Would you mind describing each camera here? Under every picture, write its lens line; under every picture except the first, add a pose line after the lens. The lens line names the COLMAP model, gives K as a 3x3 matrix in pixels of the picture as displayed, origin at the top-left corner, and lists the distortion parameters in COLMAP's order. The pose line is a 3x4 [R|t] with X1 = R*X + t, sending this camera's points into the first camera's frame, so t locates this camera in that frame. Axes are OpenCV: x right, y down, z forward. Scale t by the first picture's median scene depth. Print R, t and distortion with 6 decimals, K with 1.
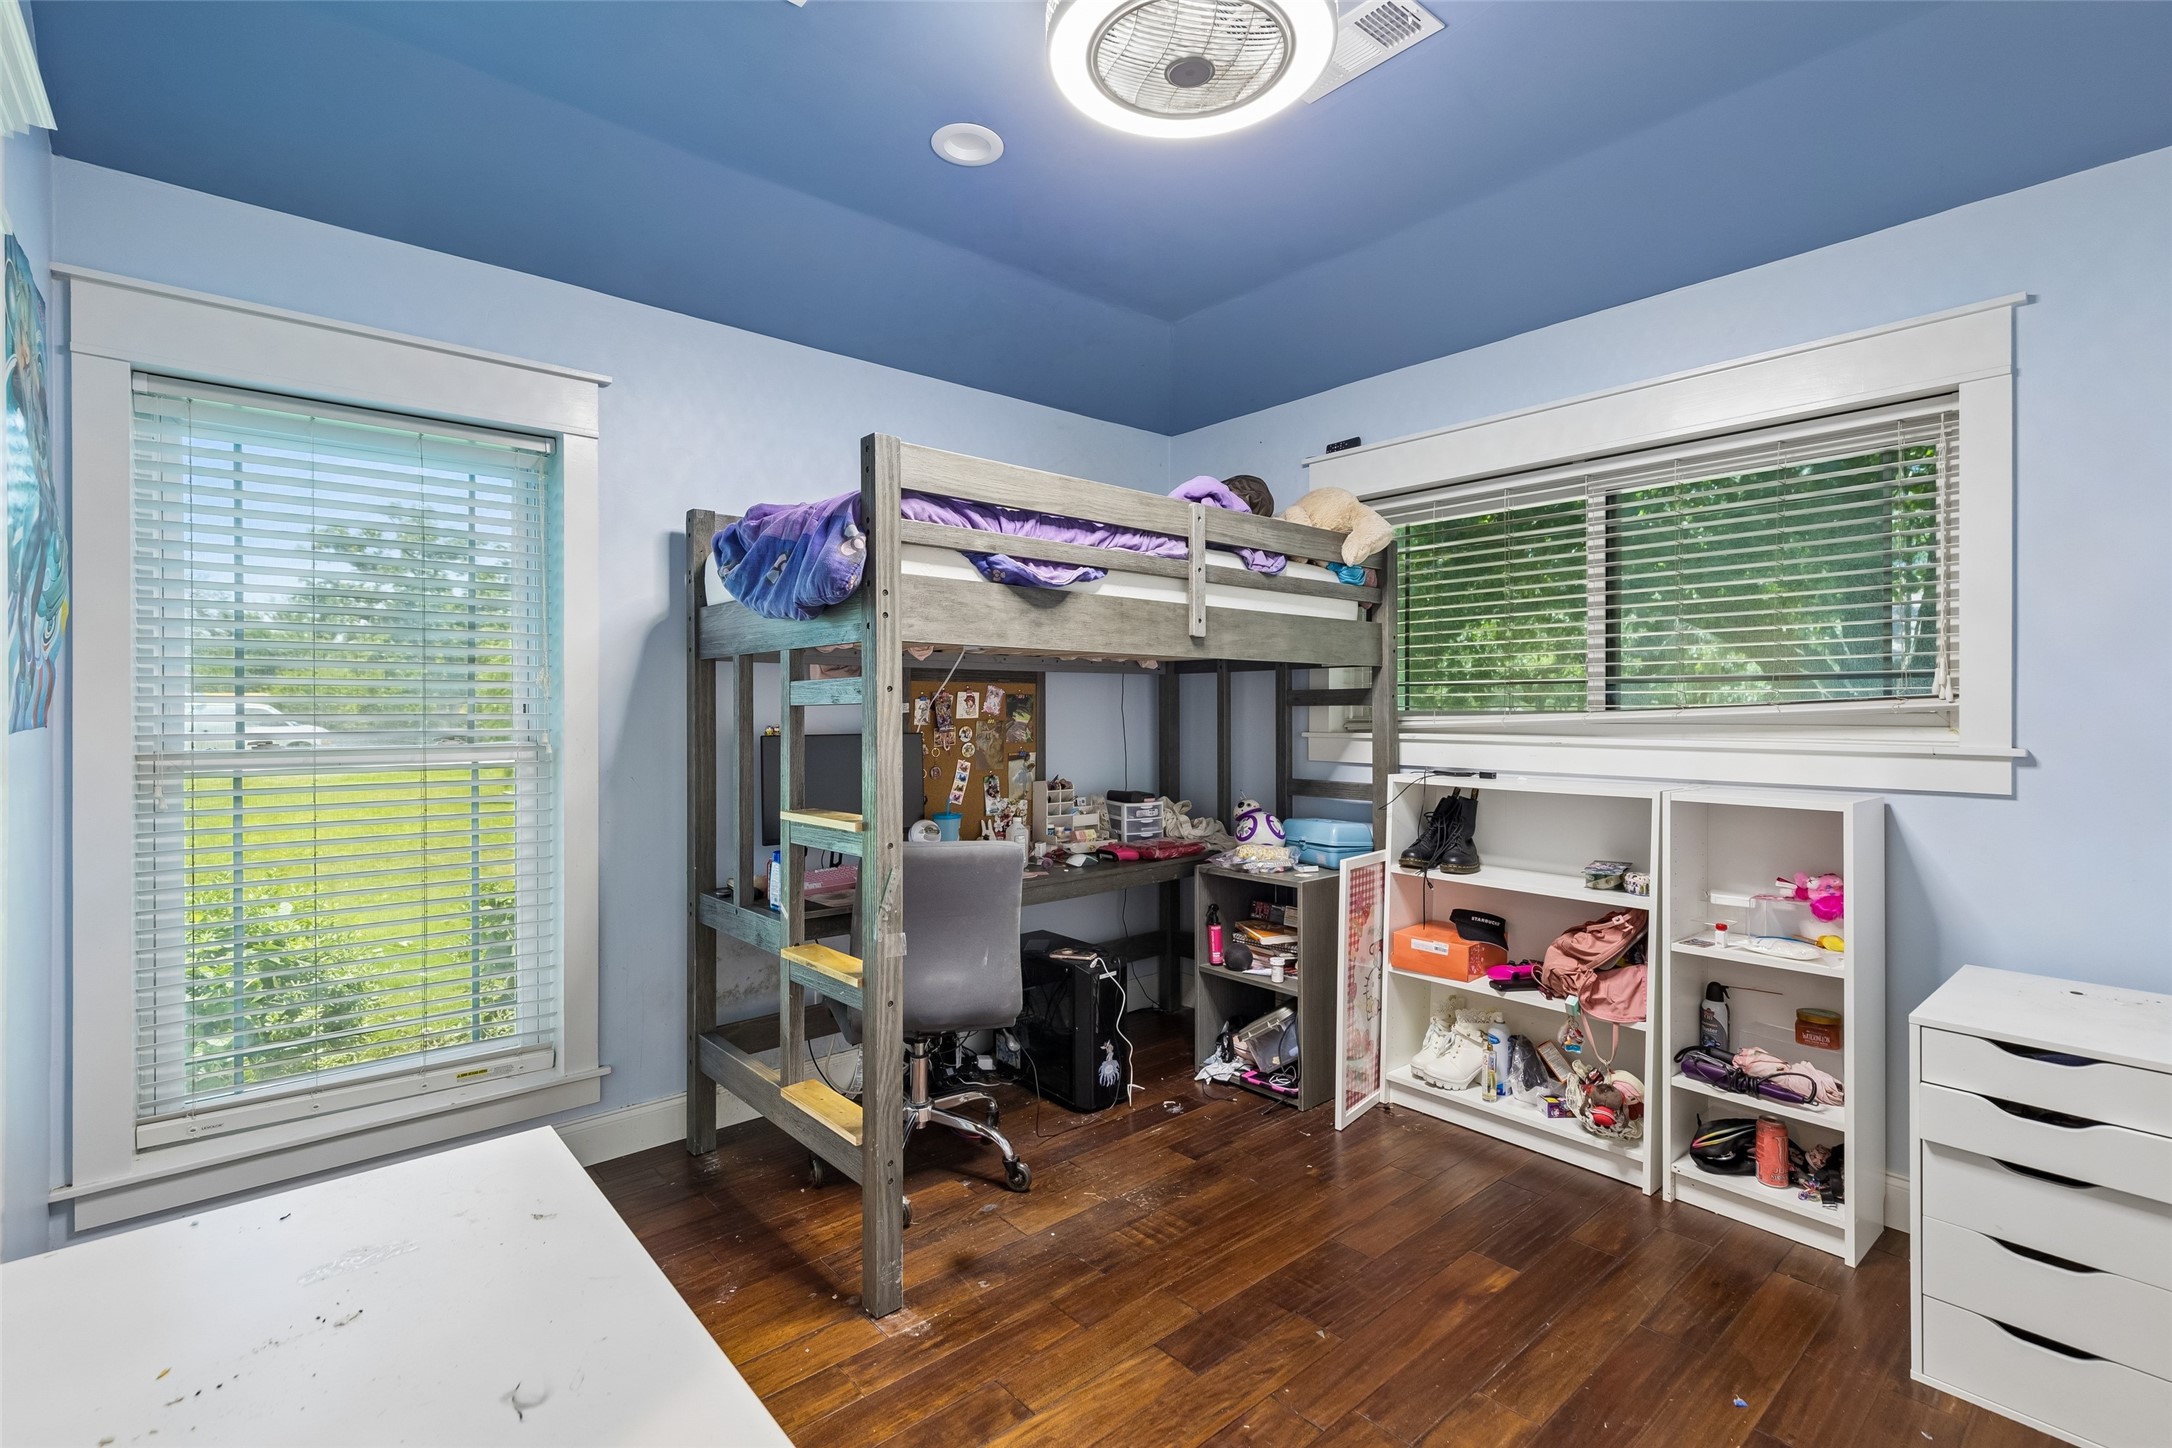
lens RADIAL K [[987.7, 0, 1080.3], [0, 987.7, 714.4], [0, 0, 1]] dist [0.004168, 0.000154]
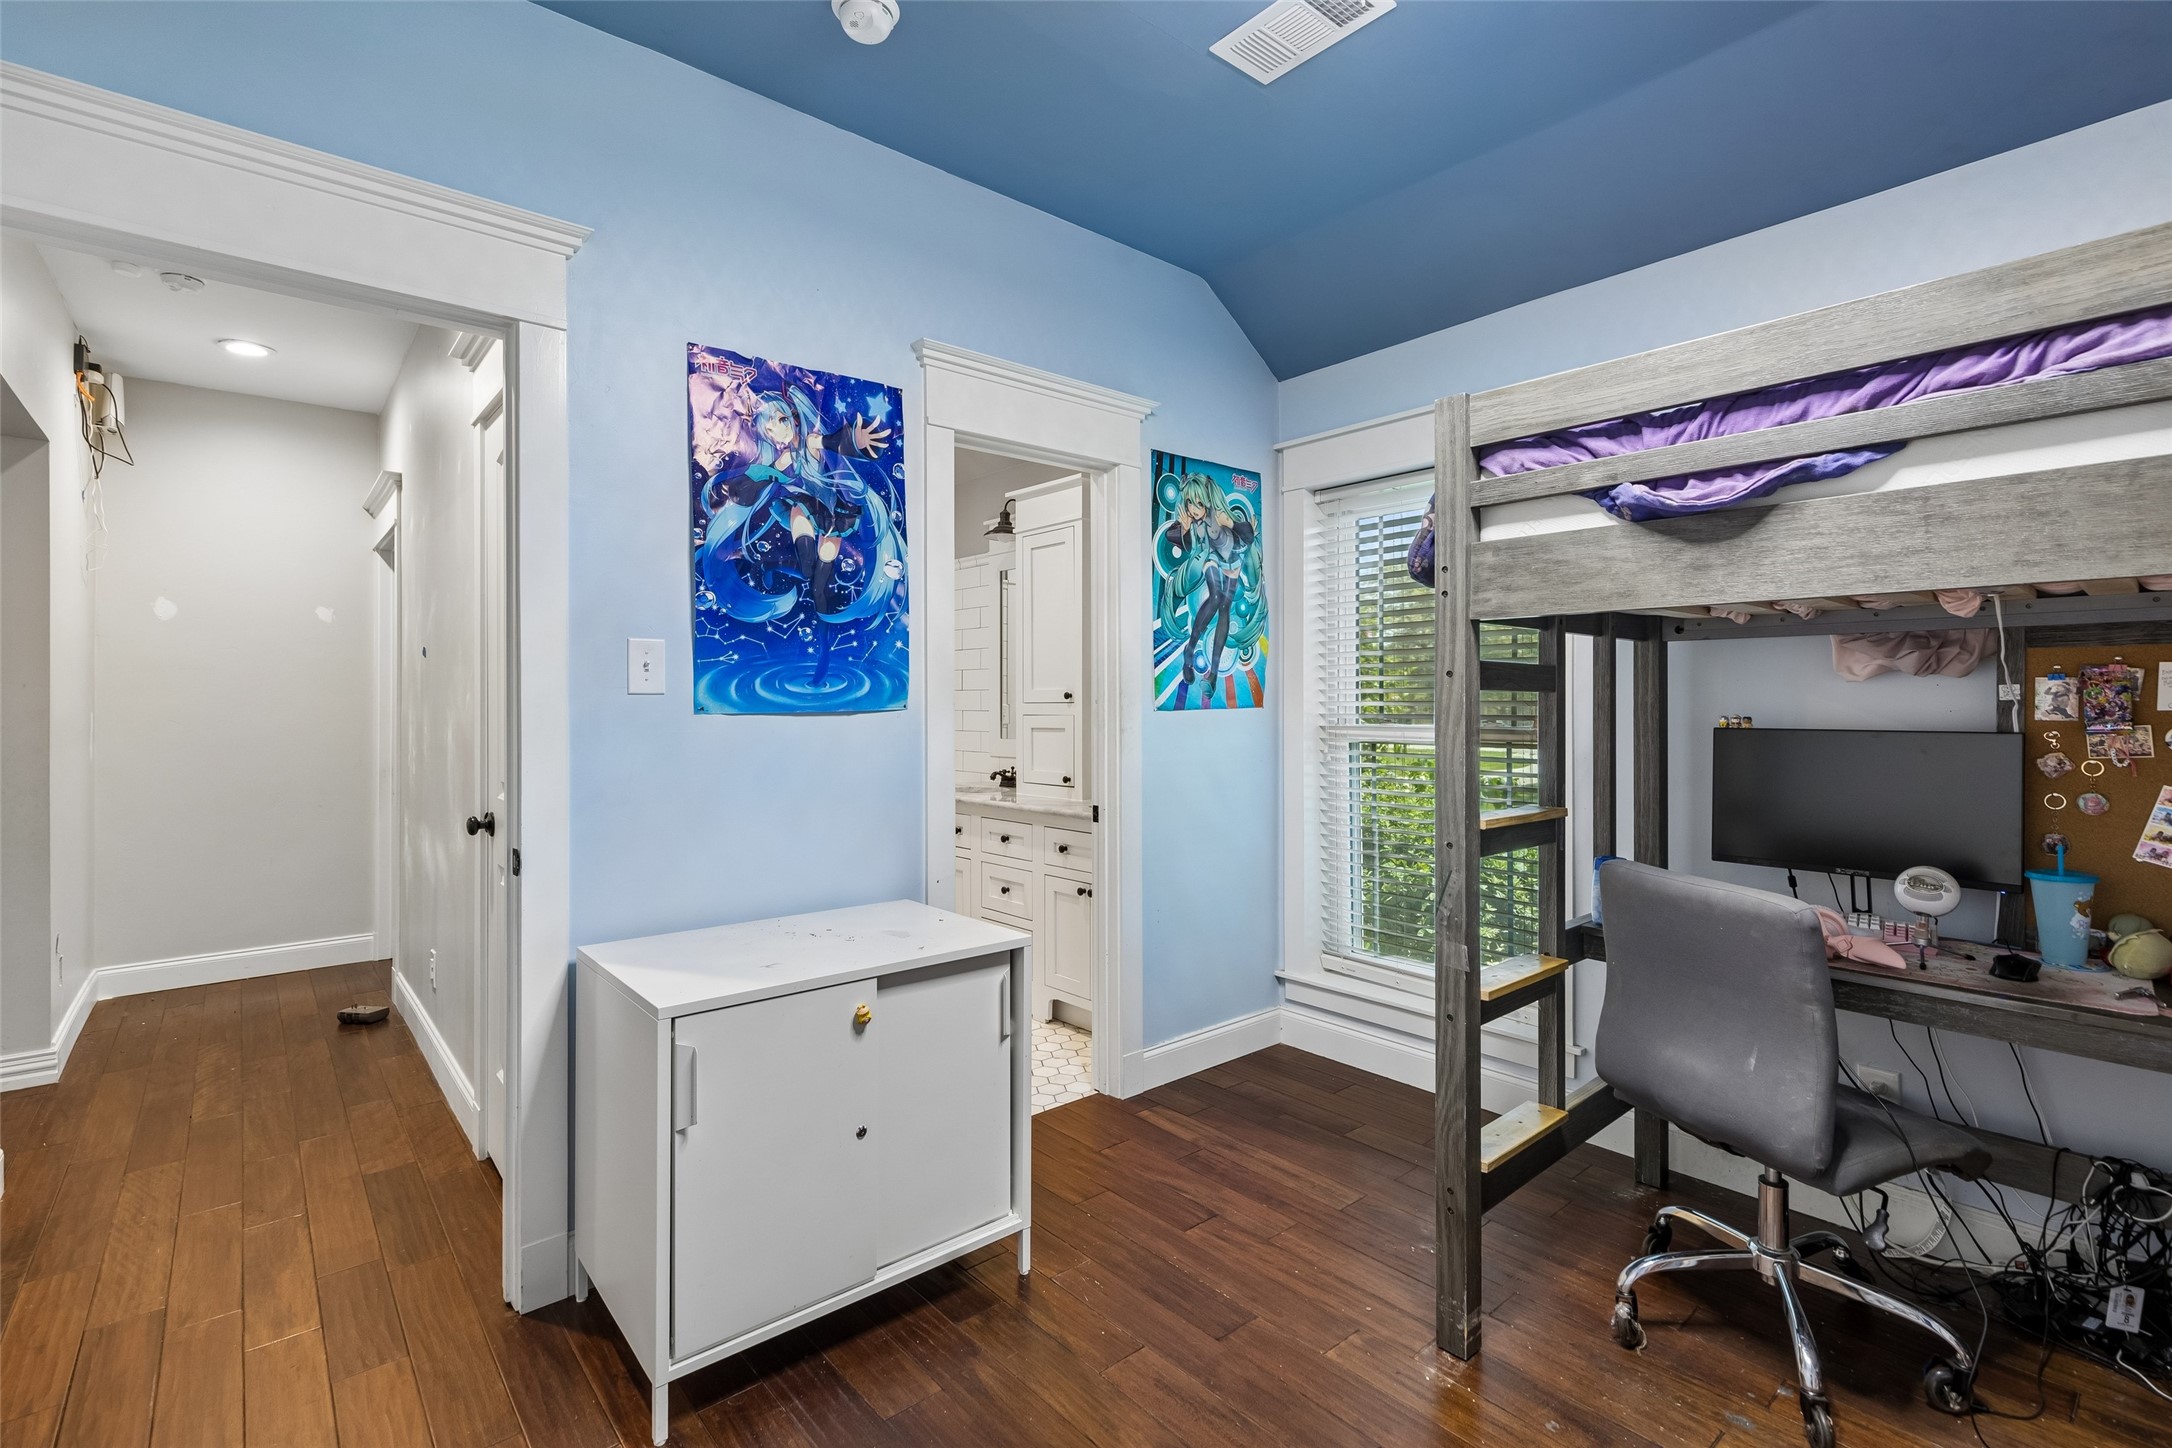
lens RADIAL K [[987.7, 0, 1081.3], [0, 987.7, 713.0], [0, 0, 1]] dist [0.004168, 0.000154]
pose [[-0.017908, 0.014855, -0.999729, 0.642593], [-0.001880, 0.999887, 0.014891, -0.002508], [0.999838, 0.002146, -0.017878, 0.596005]]
